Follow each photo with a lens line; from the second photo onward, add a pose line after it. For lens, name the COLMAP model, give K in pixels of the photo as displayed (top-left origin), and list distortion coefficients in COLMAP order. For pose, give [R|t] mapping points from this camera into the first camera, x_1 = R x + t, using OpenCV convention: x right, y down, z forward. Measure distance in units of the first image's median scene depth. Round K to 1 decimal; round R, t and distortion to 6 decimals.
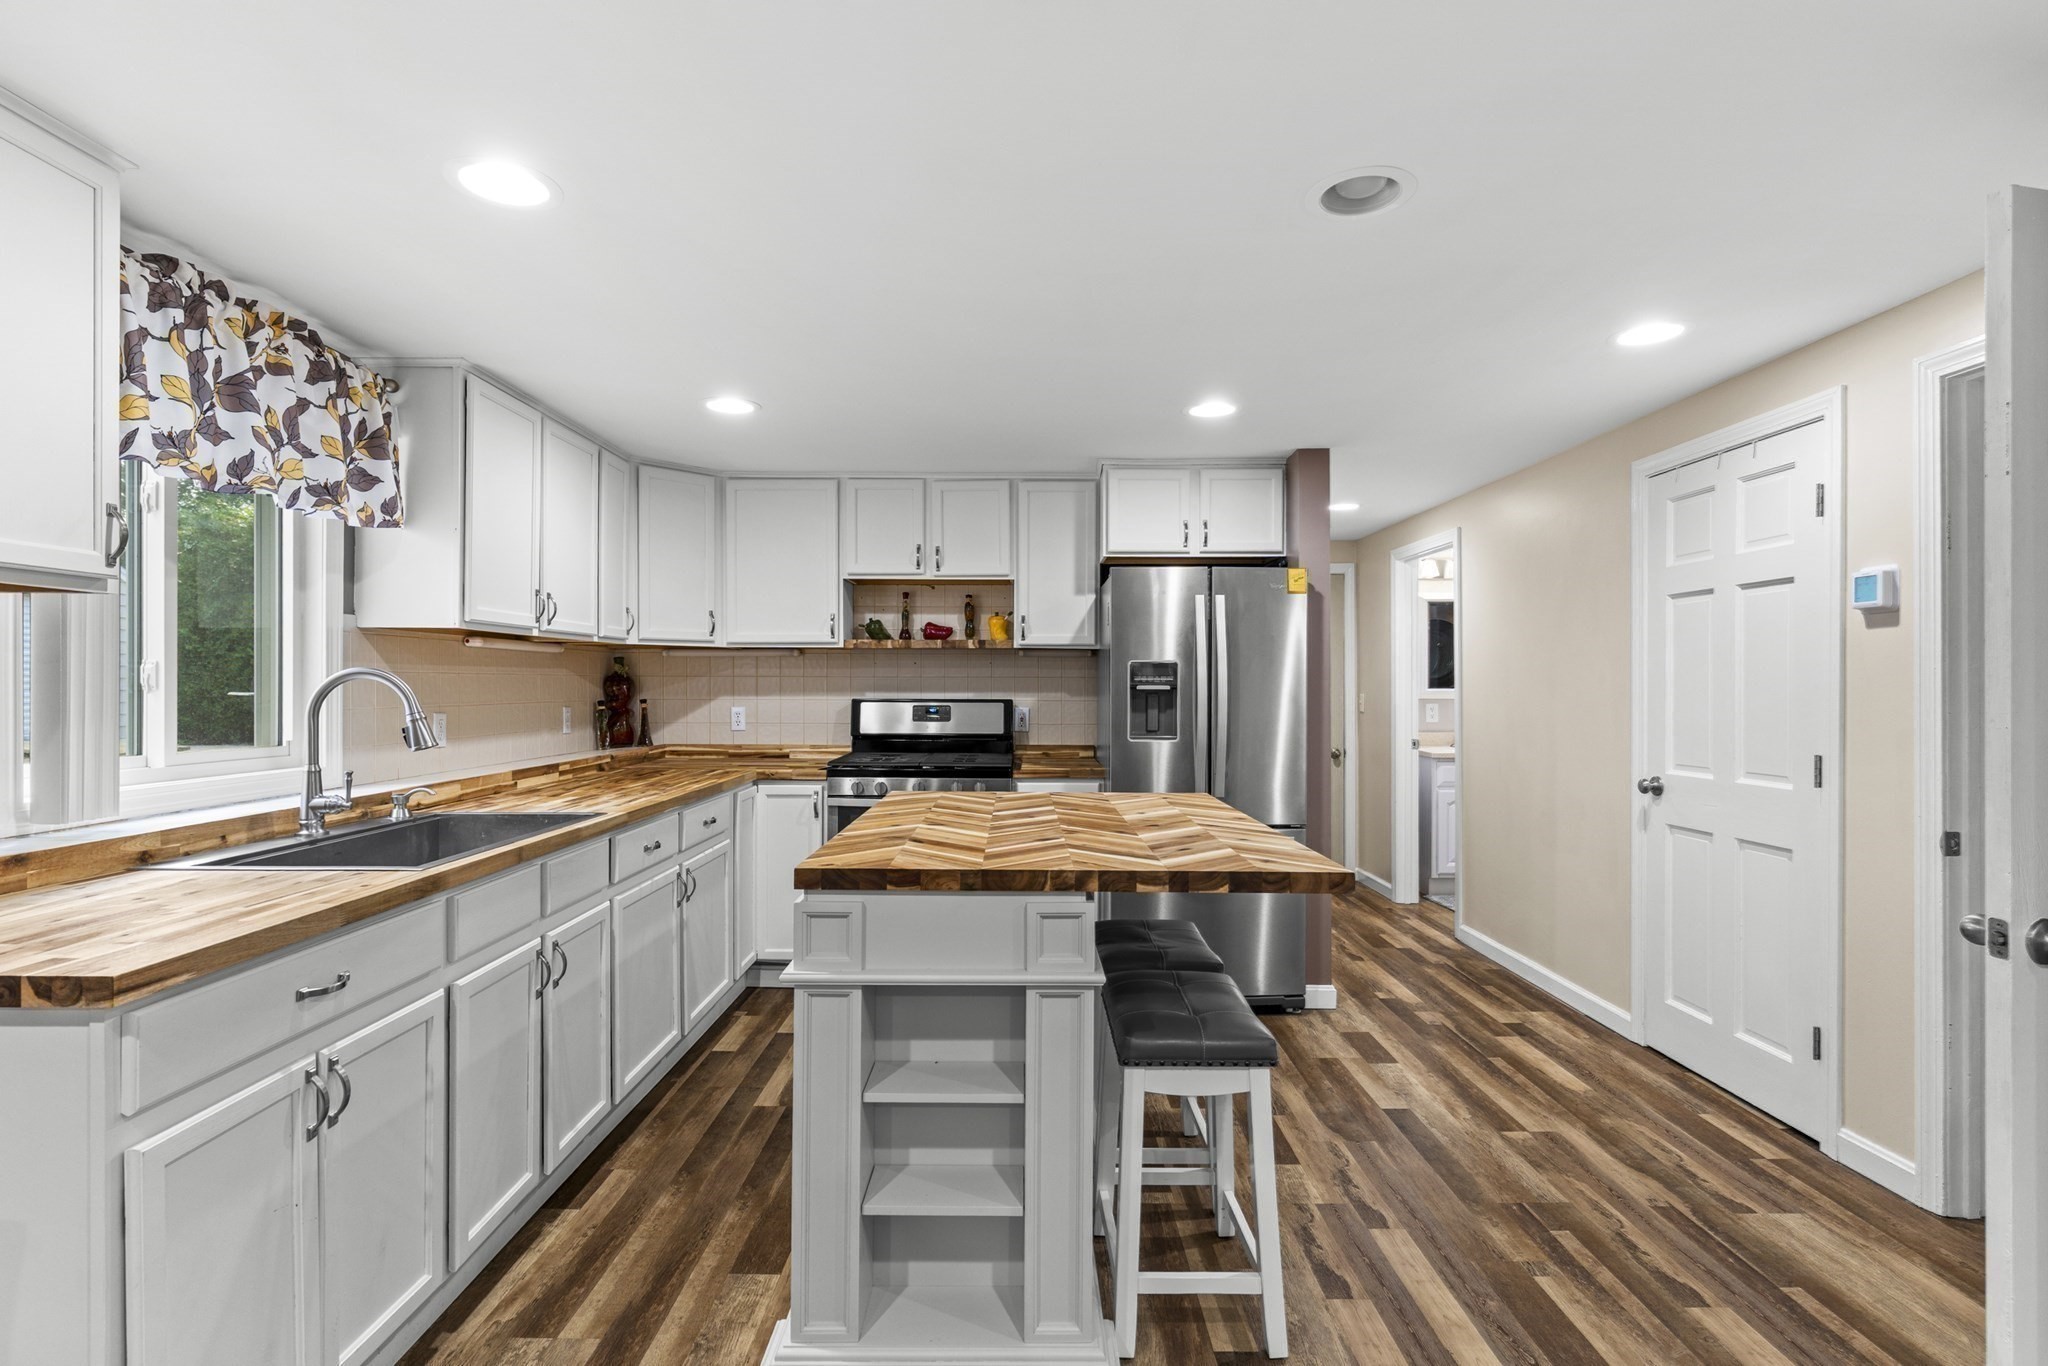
lens RADIAL K [[983.2, 0, 1021.7], [0, 983.2, 702.4], [0, 0, 1]] dist [0.000493, -0.000026]
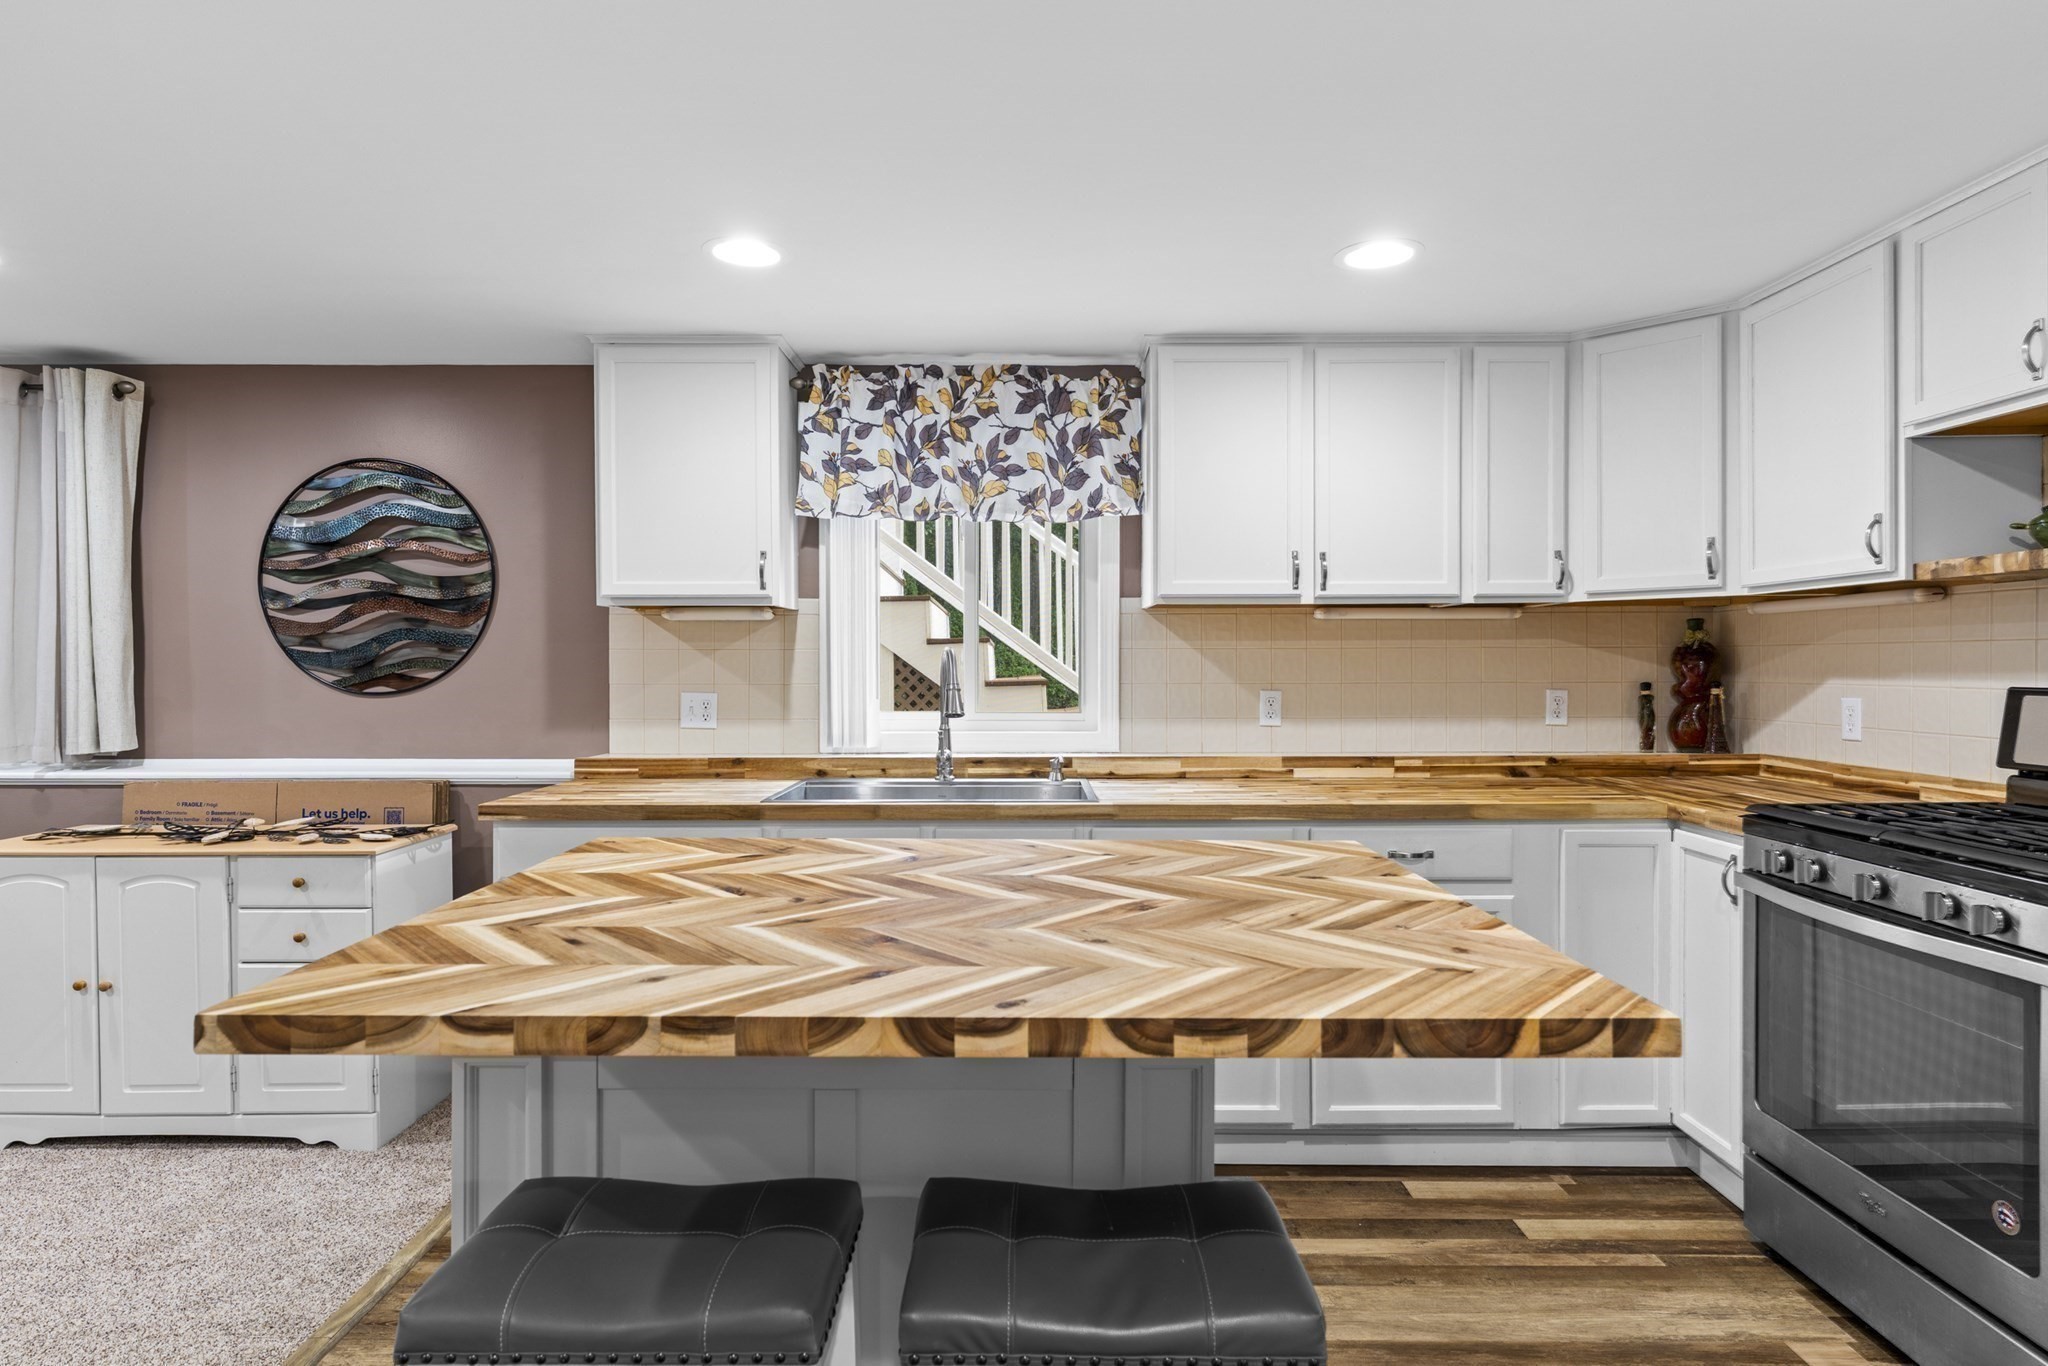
lens RADIAL K [[1108.3, 0, 1024.0], [0, 1108.3, 683.0], [0, 0, 1]] dist [0.001601, 0.001151]
pose [[0.003902, 0.015162, -0.999877, 0.459807], [-0.015110, 0.999772, 0.015101, -0.008524], [0.999878, 0.015049, 0.004130, 0.710884]]
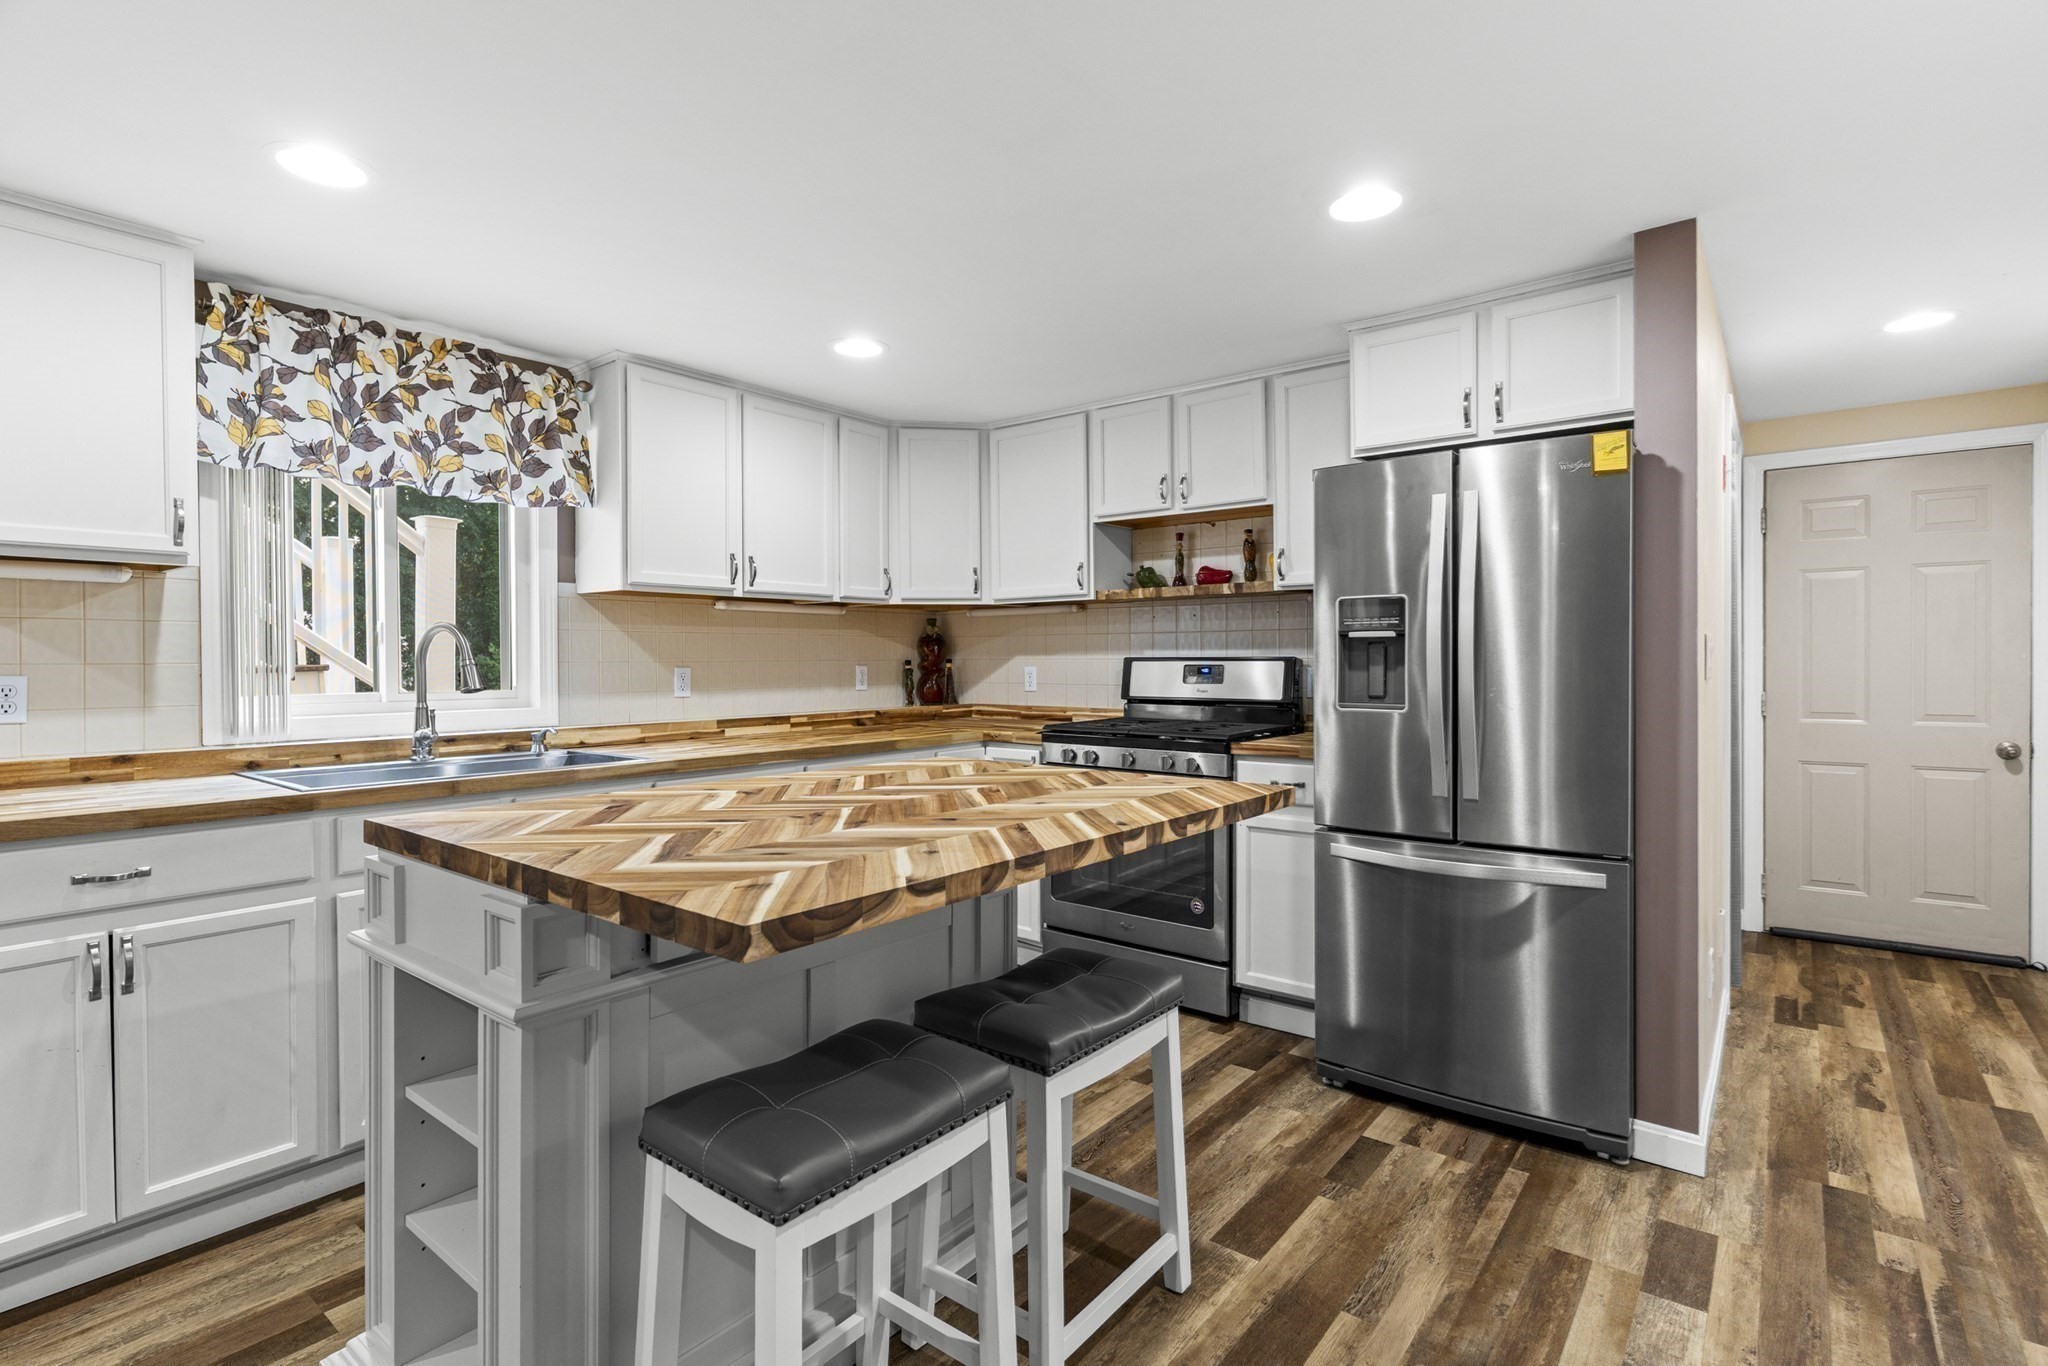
lens RADIAL K [[969.6, 0, 1024.0], [0, 969.6, 683.0], [0, 0, 1]] dist [-0.000506, 0.000165]
pose [[0.786683, 0.010108, -0.617275, 0.397435], [-0.005062, 0.999938, 0.009922, 0.015039], [0.617337, -0.004681, 0.786685, 0.333656]]
